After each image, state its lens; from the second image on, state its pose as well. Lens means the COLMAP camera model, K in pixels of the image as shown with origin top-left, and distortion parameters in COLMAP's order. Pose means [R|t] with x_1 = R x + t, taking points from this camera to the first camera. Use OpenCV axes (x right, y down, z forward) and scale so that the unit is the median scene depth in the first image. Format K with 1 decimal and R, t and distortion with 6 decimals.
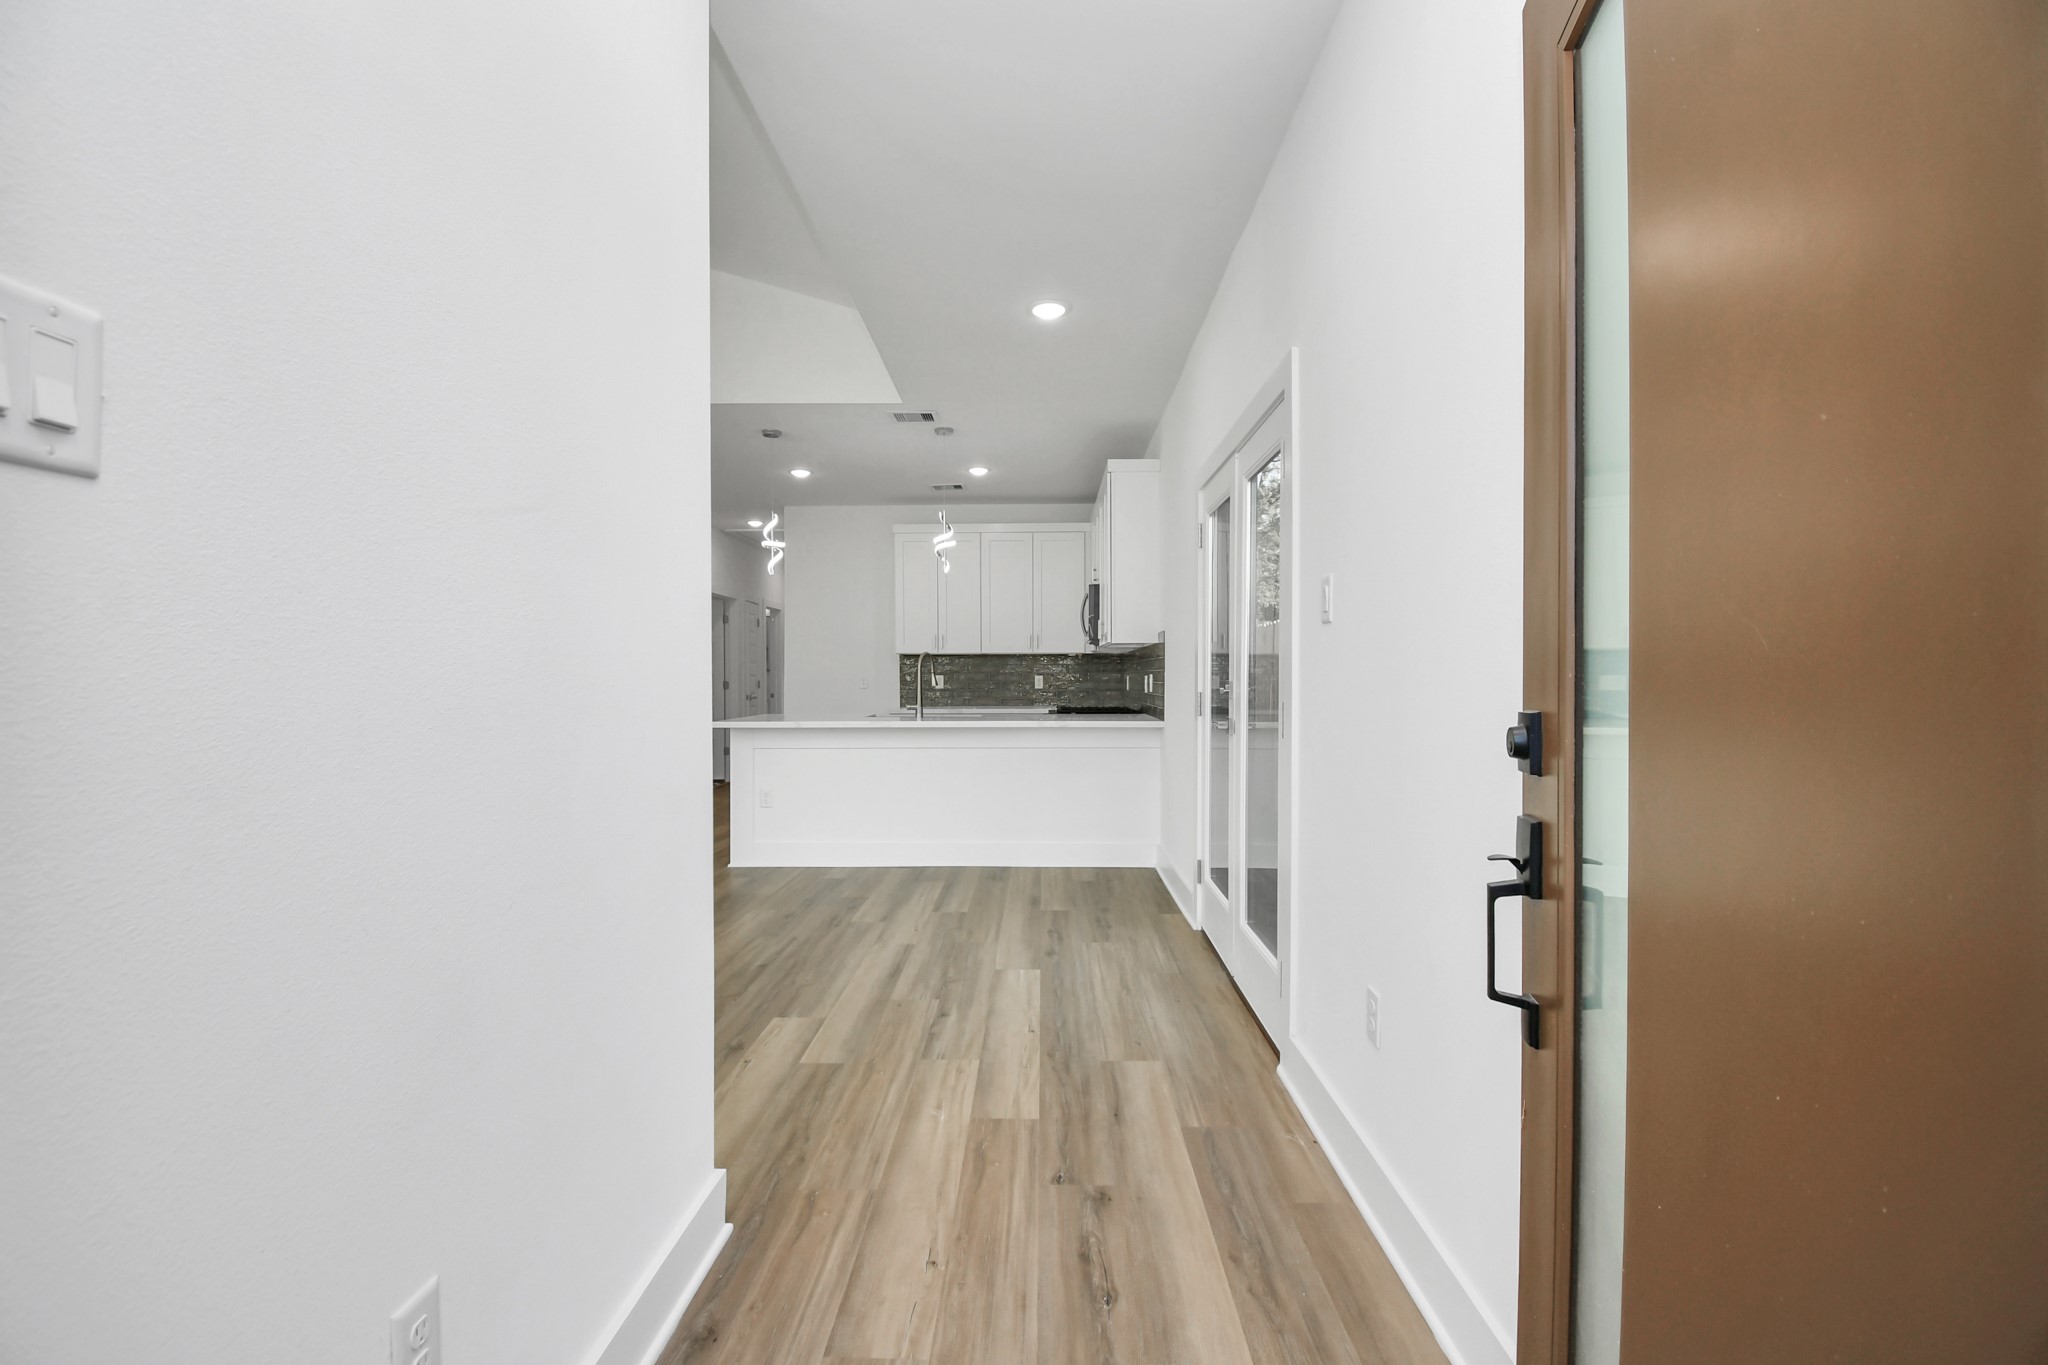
lens RADIAL K [[888.4, 0, 1024.0], [0, 888.4, 682.5], [0, 0, 1]] dist [0.001318, -0.016004]
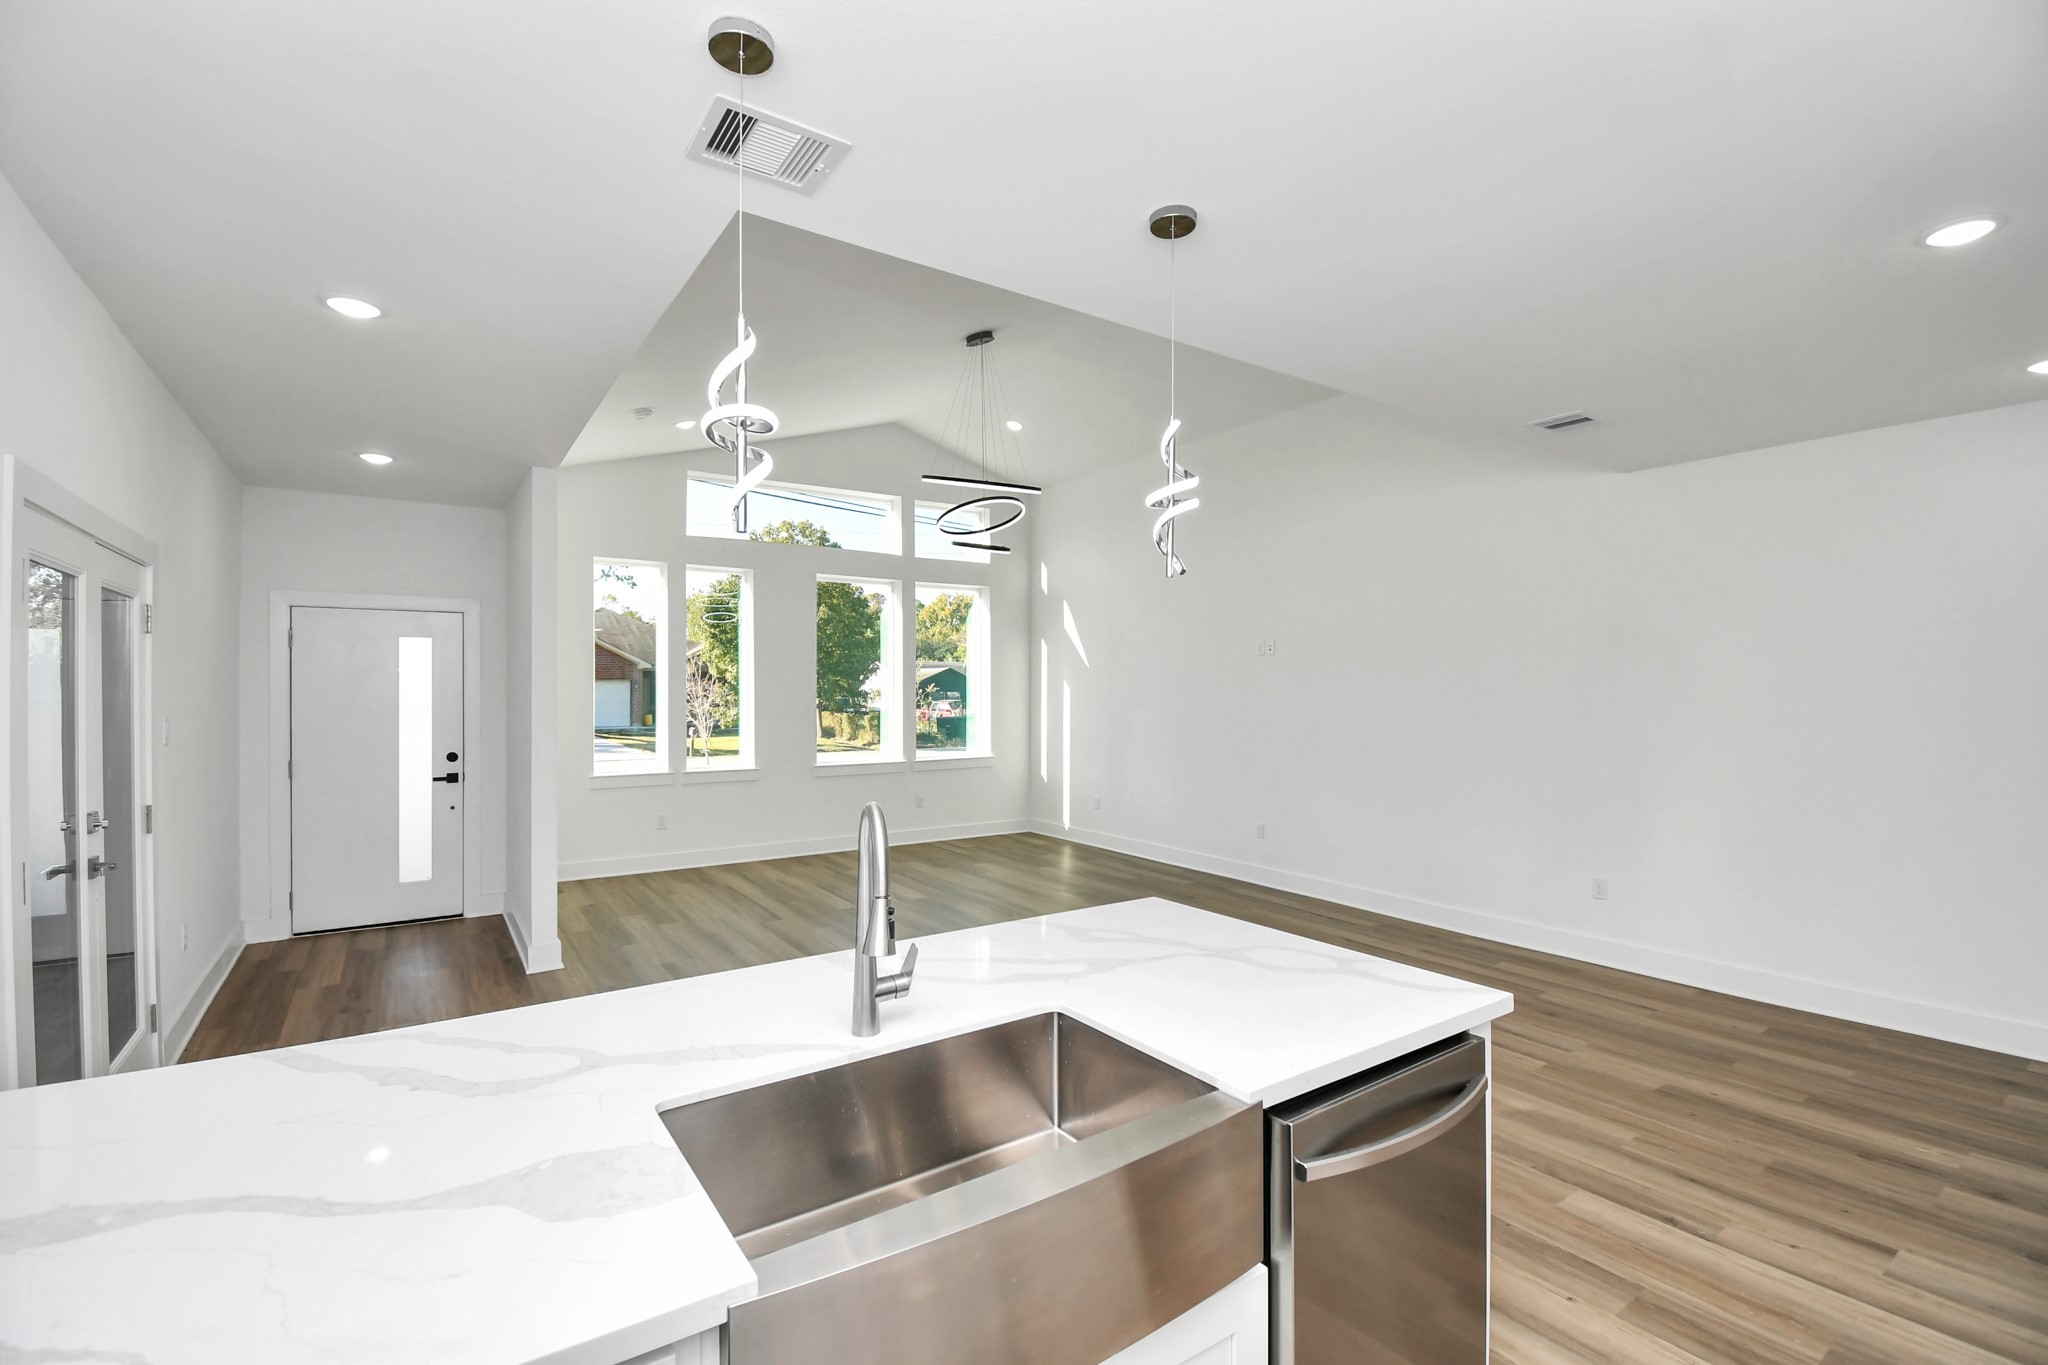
lens RADIAL K [[898.1, 0, 1015.7], [0, 898.1, 688.2], [0, 0, 1]] dist [0.024729, -0.029220]
pose [[-0.815607, 0.001523, -0.578604, 0.008040], [-0.001348, 0.999989, 0.004533, -0.070102], [0.578604, 0.004477, -0.815596, 1.243832]]
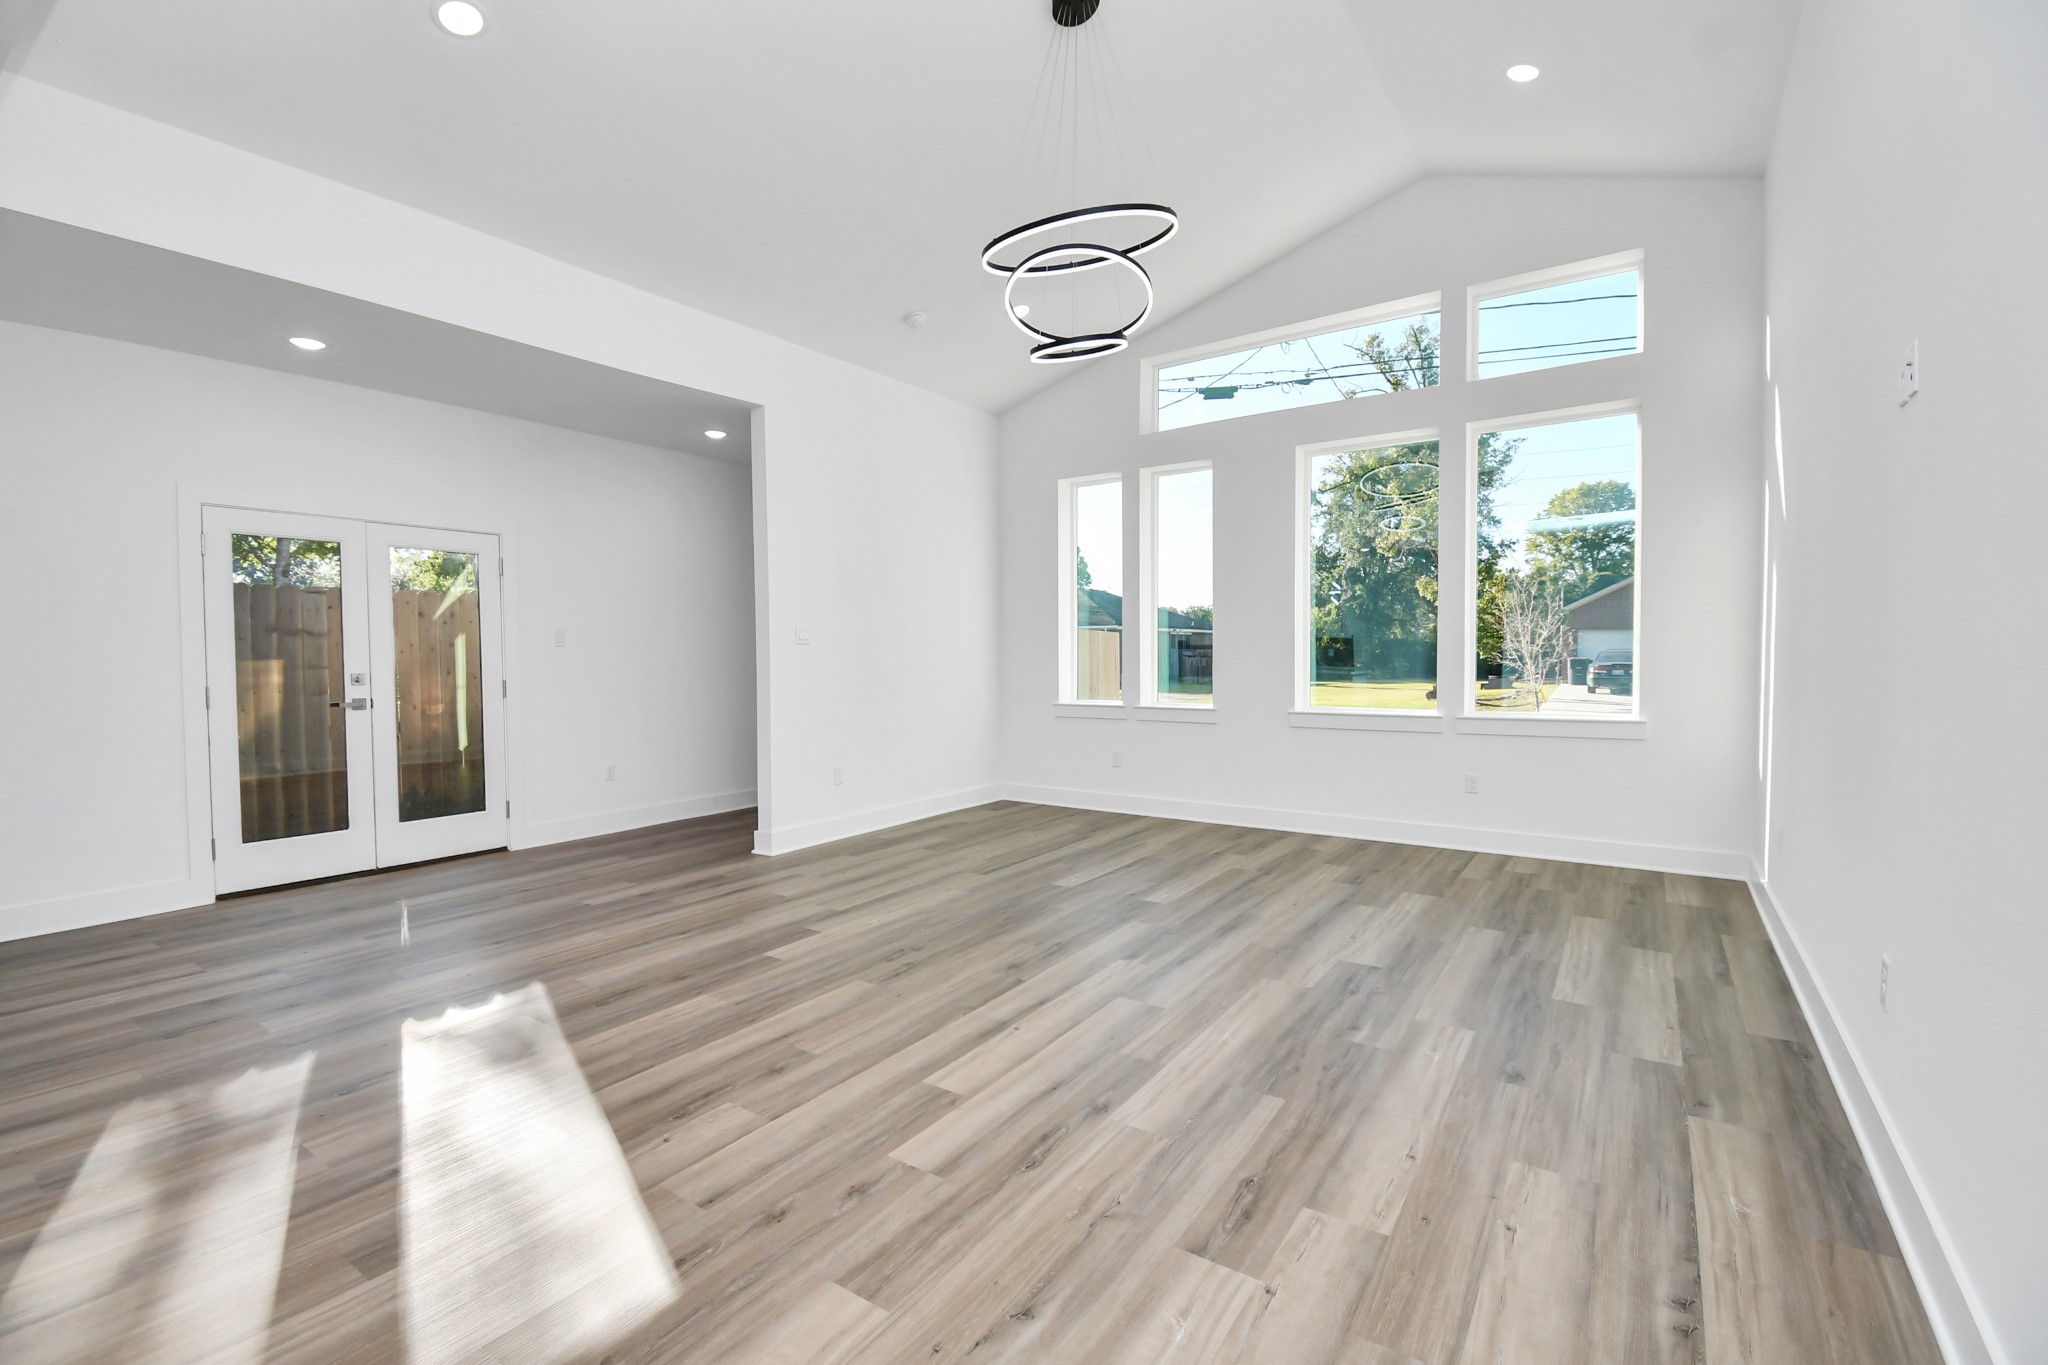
lens RADIAL K [[898.1, 0, 1015.7], [0, 898.1, 688.2], [0, 0, 1]] dist [0.024729, -0.029220]
pose [[-0.835818, -0.014143, 0.548825, -0.862675], [0.011369, 0.999008, 0.043057, -0.015147], [-0.548889, 0.042227, -0.834828, 0.944712]]
